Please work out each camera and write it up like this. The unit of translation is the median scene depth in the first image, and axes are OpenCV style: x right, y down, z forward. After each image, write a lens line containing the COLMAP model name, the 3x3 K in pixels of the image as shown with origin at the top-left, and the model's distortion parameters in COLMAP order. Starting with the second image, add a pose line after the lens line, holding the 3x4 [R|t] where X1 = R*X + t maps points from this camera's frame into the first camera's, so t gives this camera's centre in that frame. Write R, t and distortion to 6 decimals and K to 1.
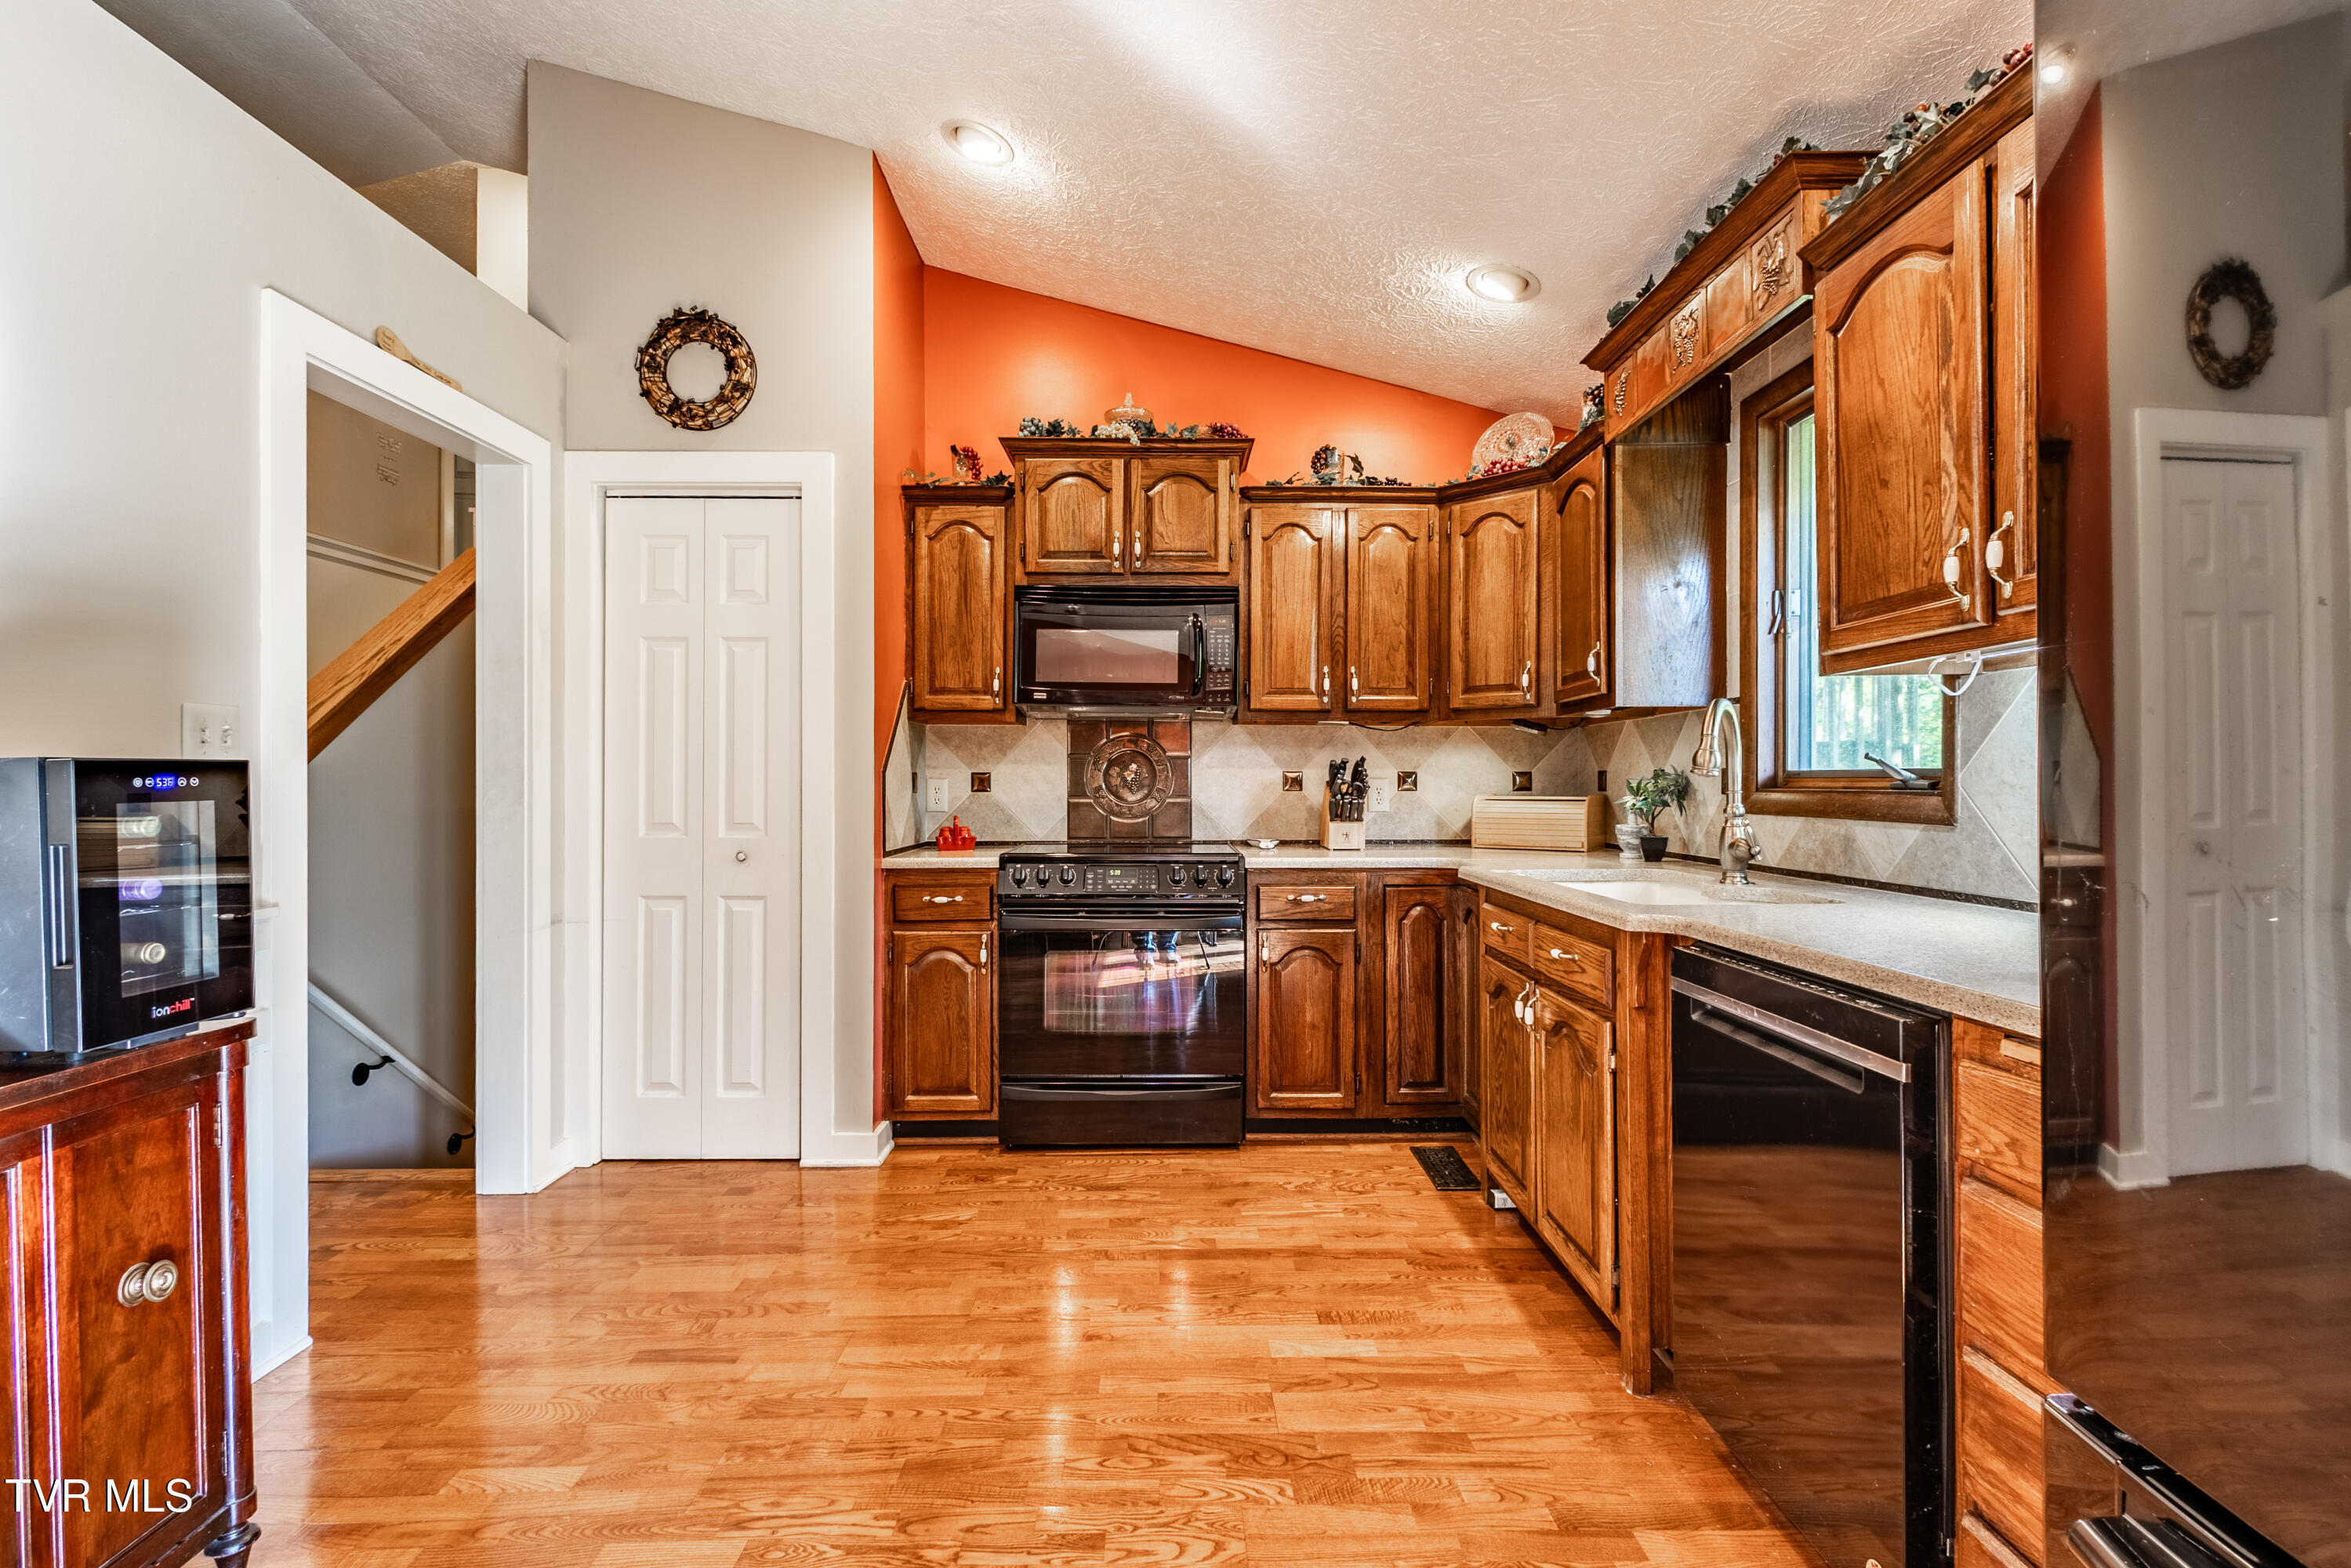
lens RADIAL K [[1075.7, 0, 1177.0], [0, 1075.7, 781.7], [0, 0, 1]] dist [0.006212, 0.000106]
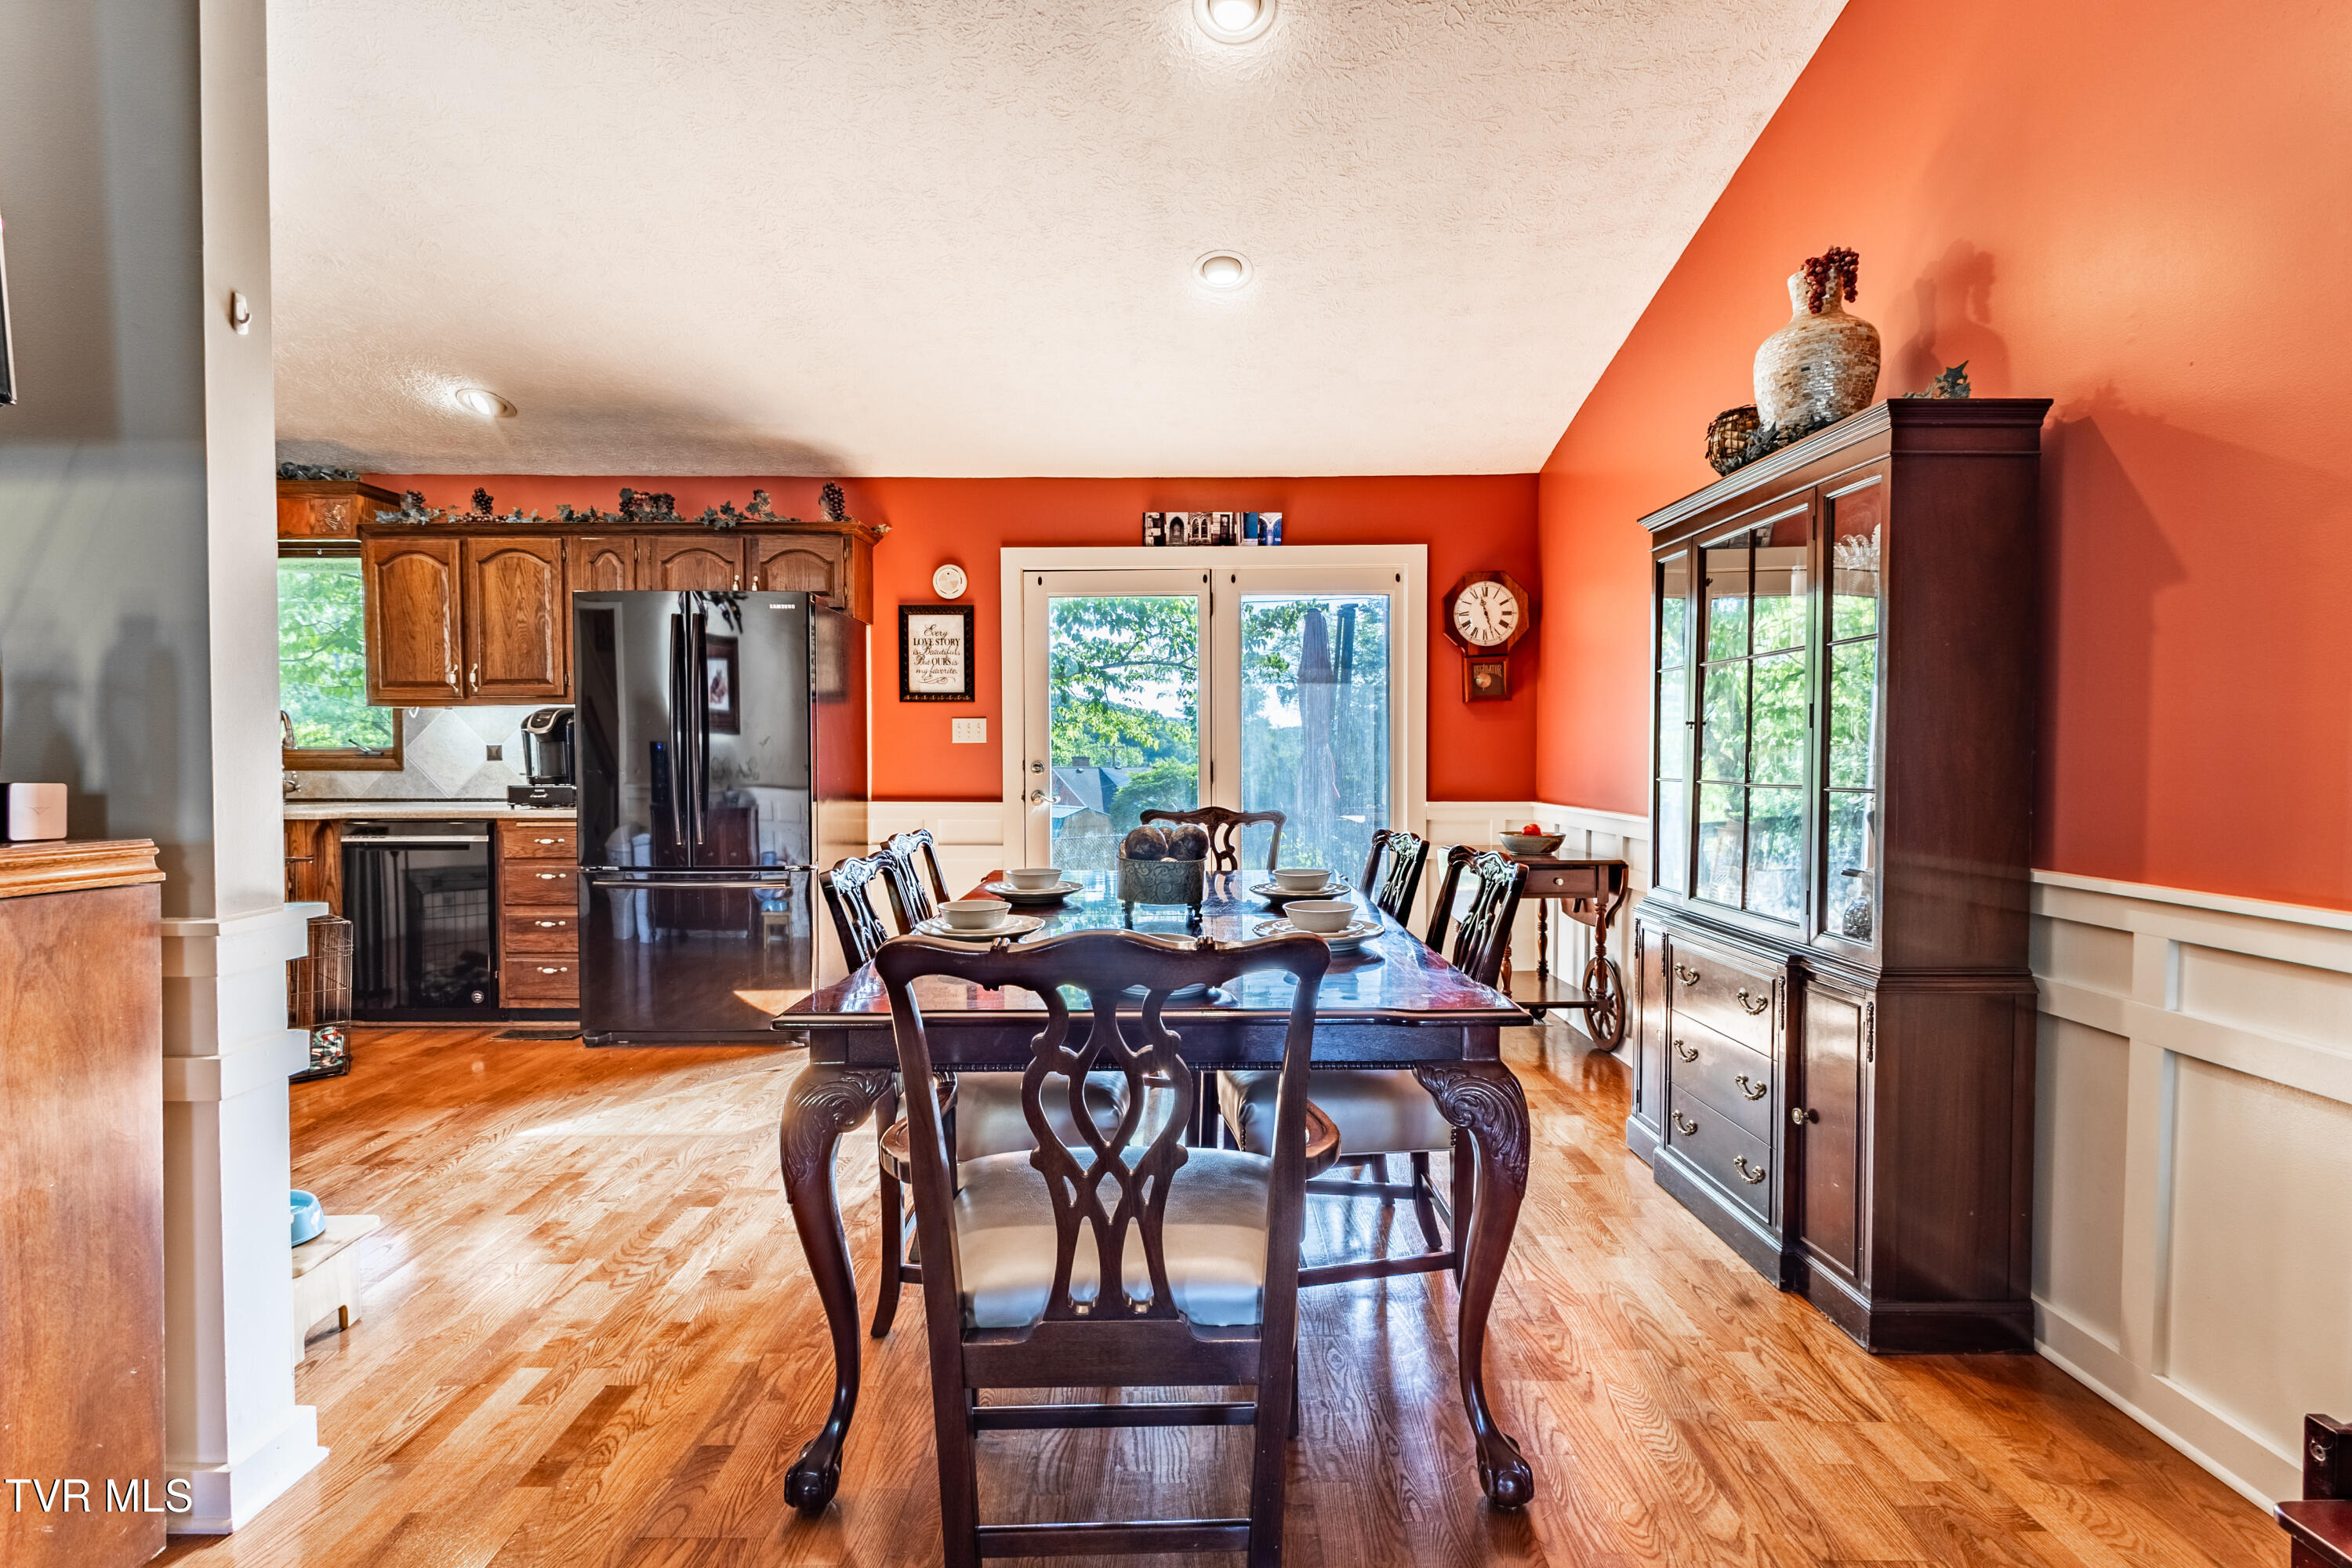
lens RADIAL K [[1076.1, 0, 1177.5], [0, 1076.1, 781.7], [0, 0, 1]] dist [0.006212, 0.000106]
pose [[0.012264, -0.027449, 0.999548, -1.515463], [-0.000385, 0.999623, 0.027455, -0.001264], [-0.999925, -0.000721, 0.012249, -0.684934]]
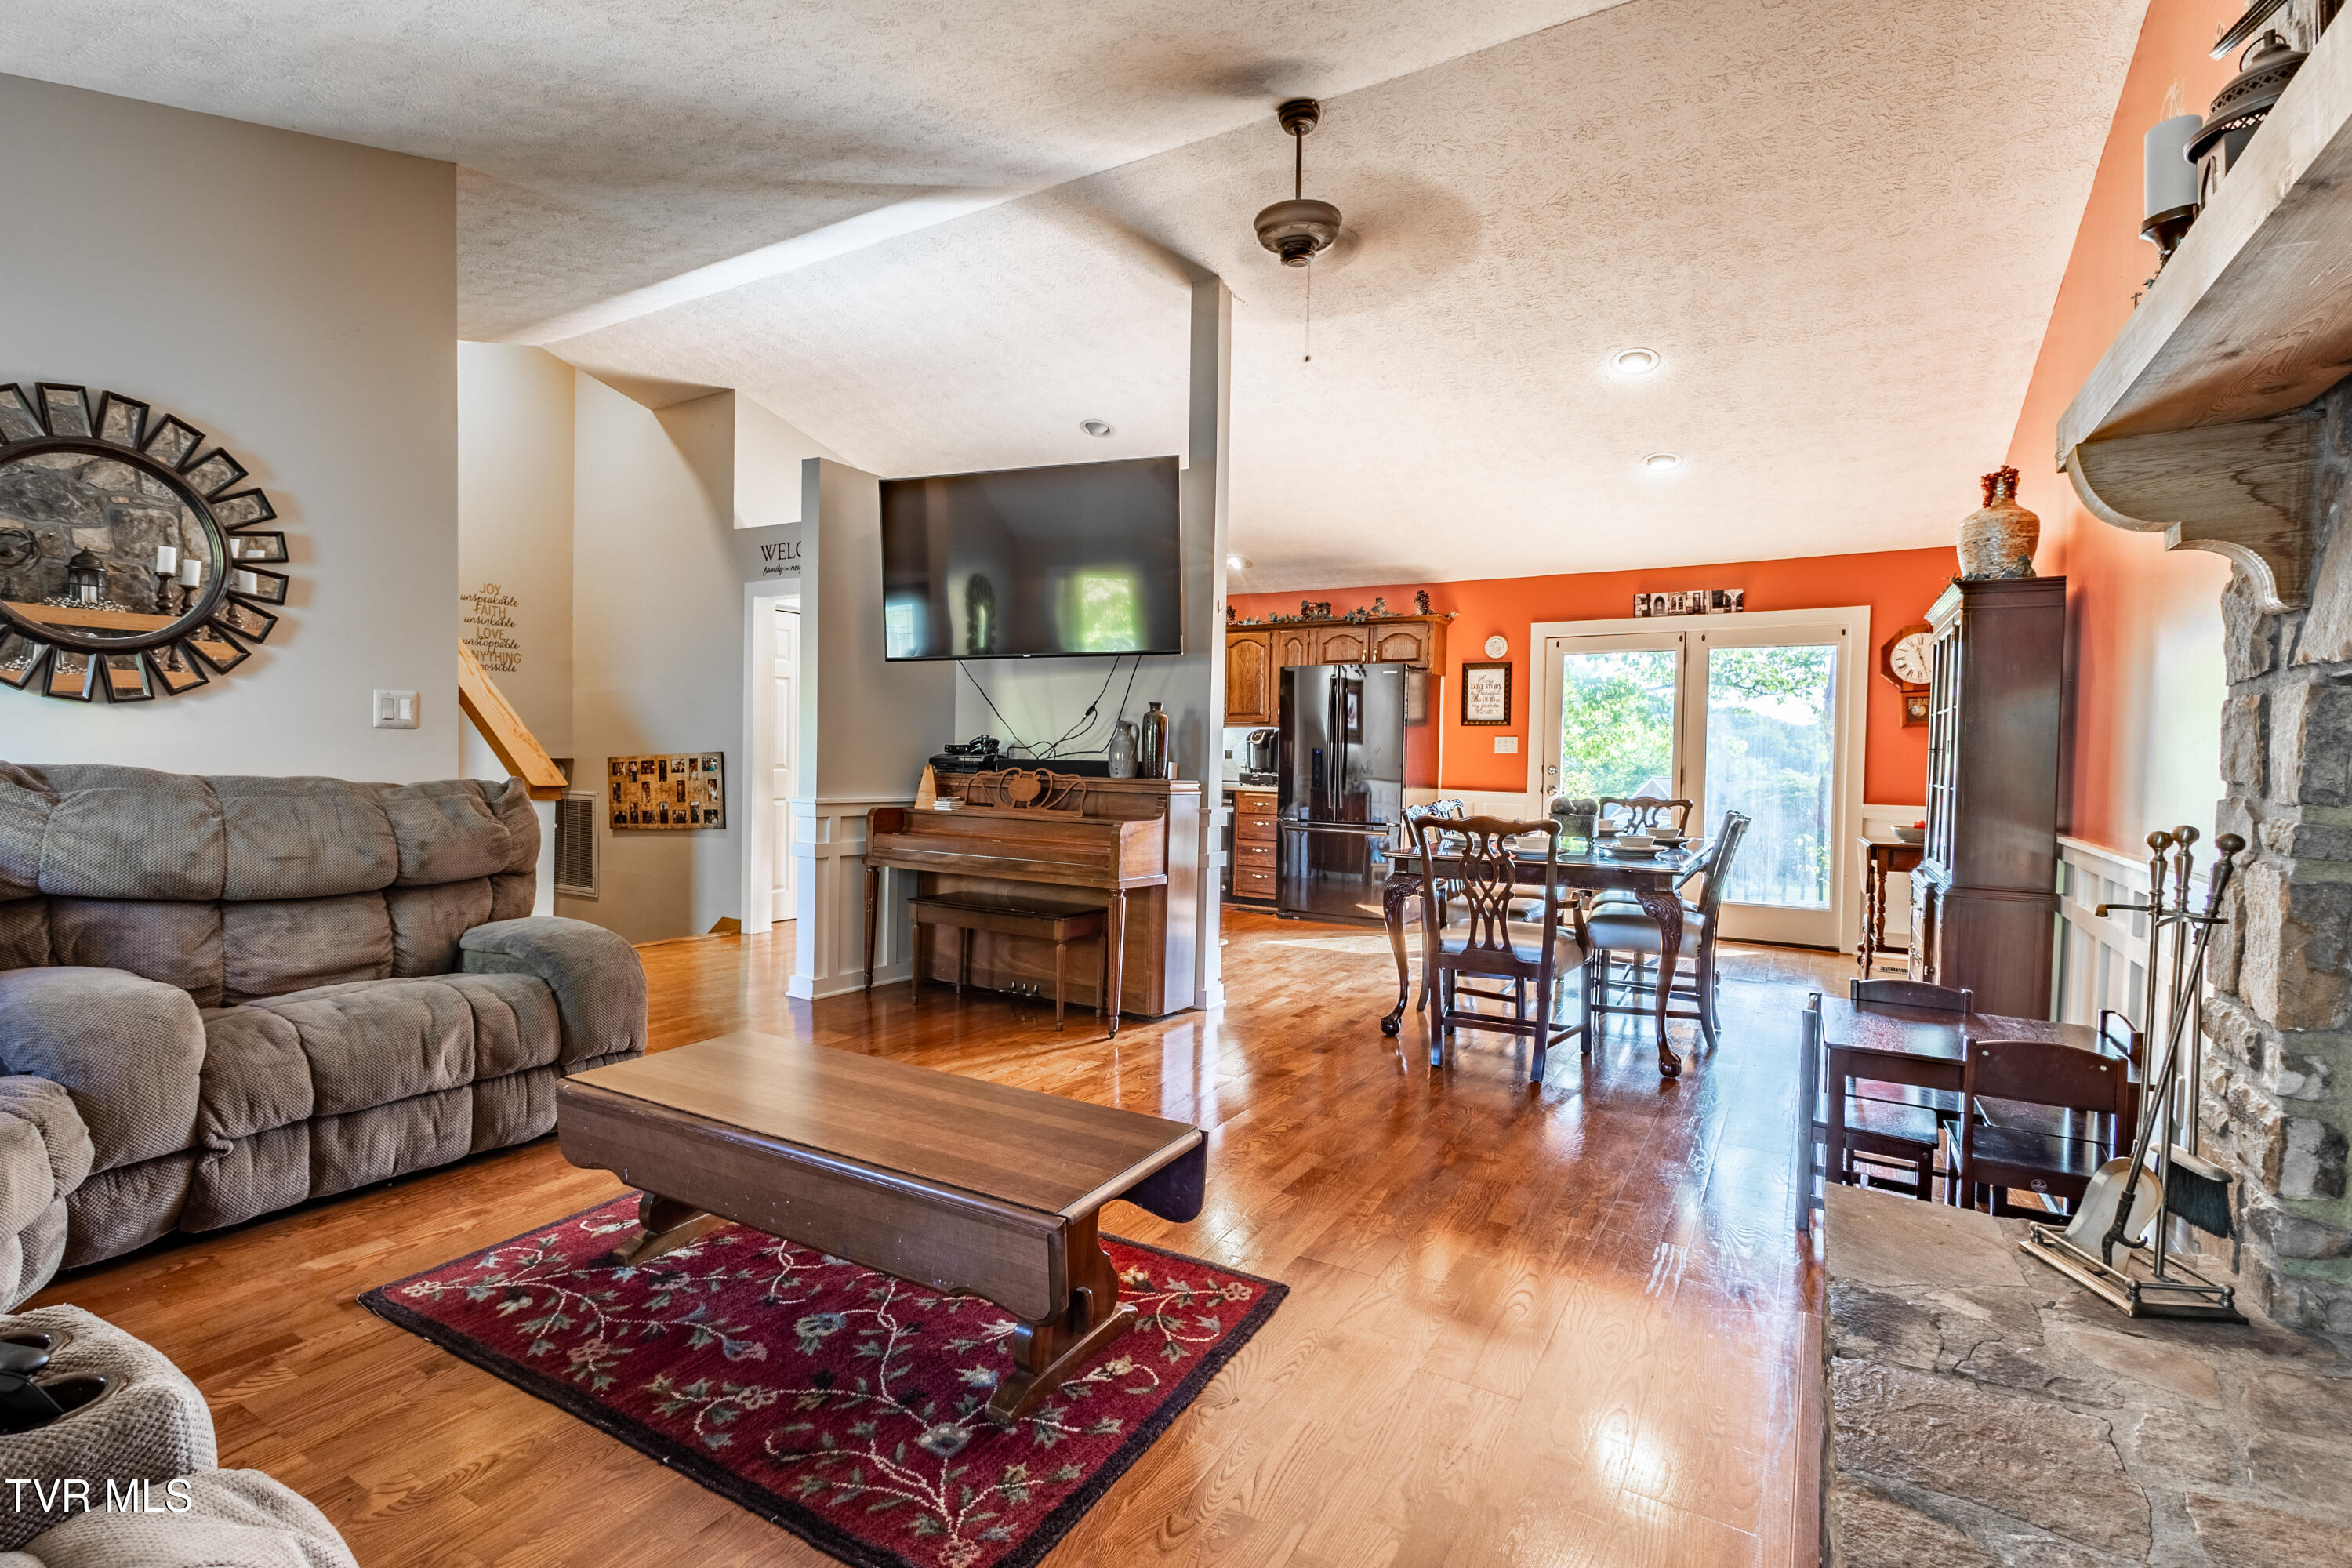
lens RADIAL K [[1076.1, 0, 1177.5], [0, 1076.1, 781.7], [0, 0, 1]] dist [0.006212, 0.000106]
pose [[0.525789, -0.013202, 0.850512, -2.574562], [-0.019622, 0.999425, 0.027644, -0.003641], [-0.850389, -0.031223, 0.525228, -1.080416]]
